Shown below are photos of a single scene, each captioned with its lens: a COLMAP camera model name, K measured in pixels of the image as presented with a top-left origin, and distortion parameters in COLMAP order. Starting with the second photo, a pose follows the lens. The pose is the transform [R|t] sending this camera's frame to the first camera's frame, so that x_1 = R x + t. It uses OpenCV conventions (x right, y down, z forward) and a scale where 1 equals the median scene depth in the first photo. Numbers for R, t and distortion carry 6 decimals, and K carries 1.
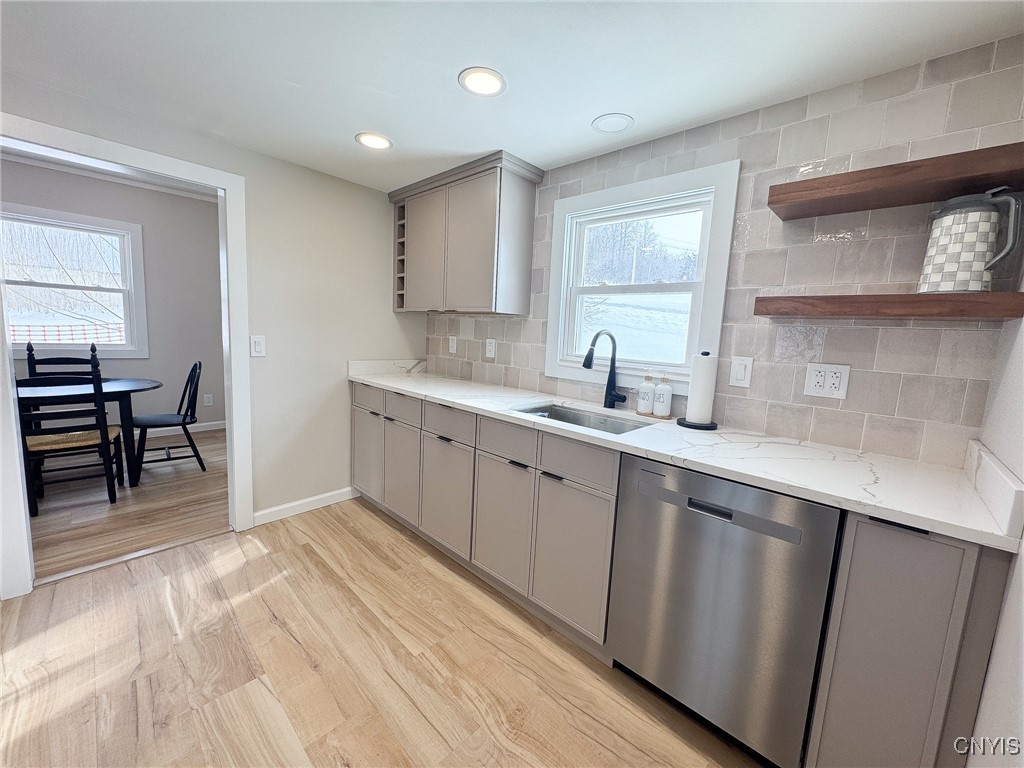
lens RADIAL K [[406.8, 0, 509.5], [0, 406.8, 384.1], [0, 0, 1]] dist [-0.003993, 0.000260]
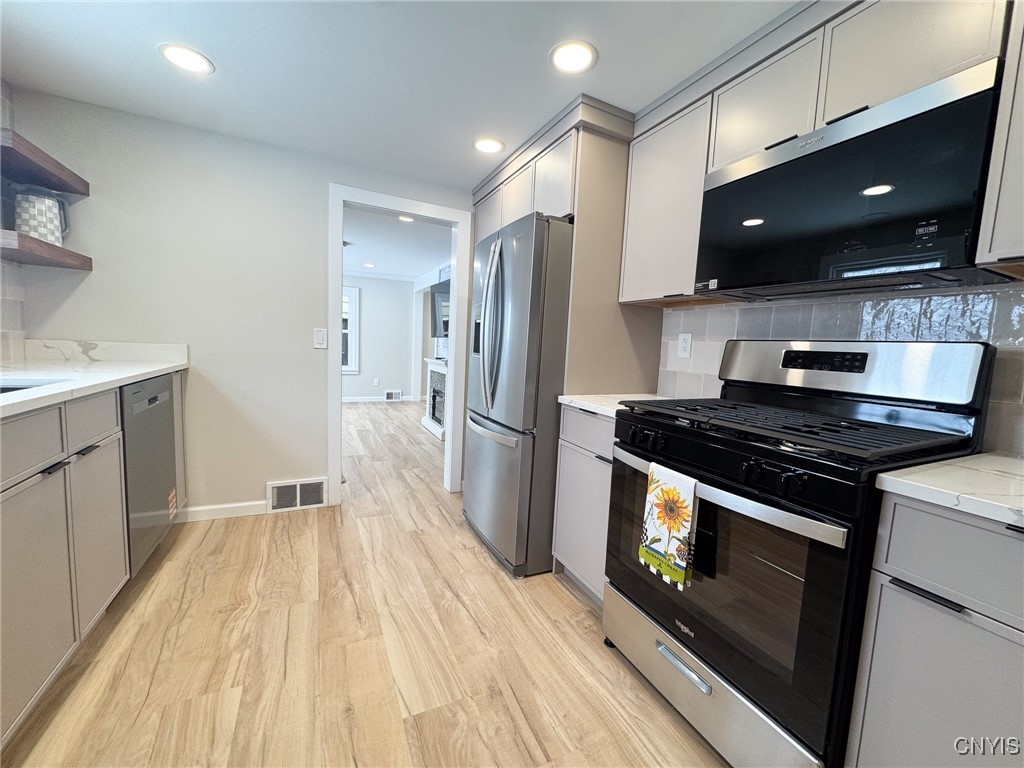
lens RADIAL K [[406.8, 0, 511.2], [0, 406.8, 383.5], [0, 0, 1]] dist [-0.003993, 0.000260]
pose [[-0.934034, -0.129656, 0.332820, -0.831565], [-0.052867, 0.971711, 0.230182, -0.113236], [-0.353250, 0.197403, -0.914465, 1.291771]]
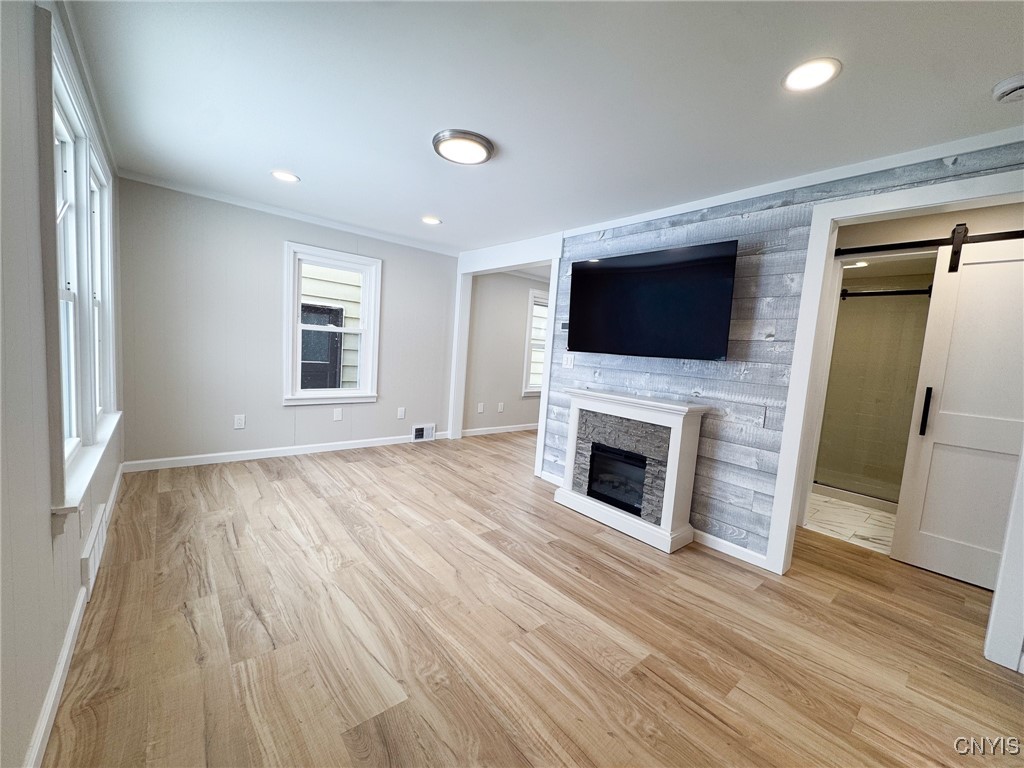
lens RADIAL K [[406.8, 0, 511.2], [0, 406.8, 387.4], [0, 0, 1]] dist [-0.003993, 0.000260]
pose [[-0.987156, -0.134341, 0.086460, 0.947487], [-0.111789, 0.967478, 0.226914, 0.073163], [-0.114132, 0.214335, -0.970069, 0.387674]]
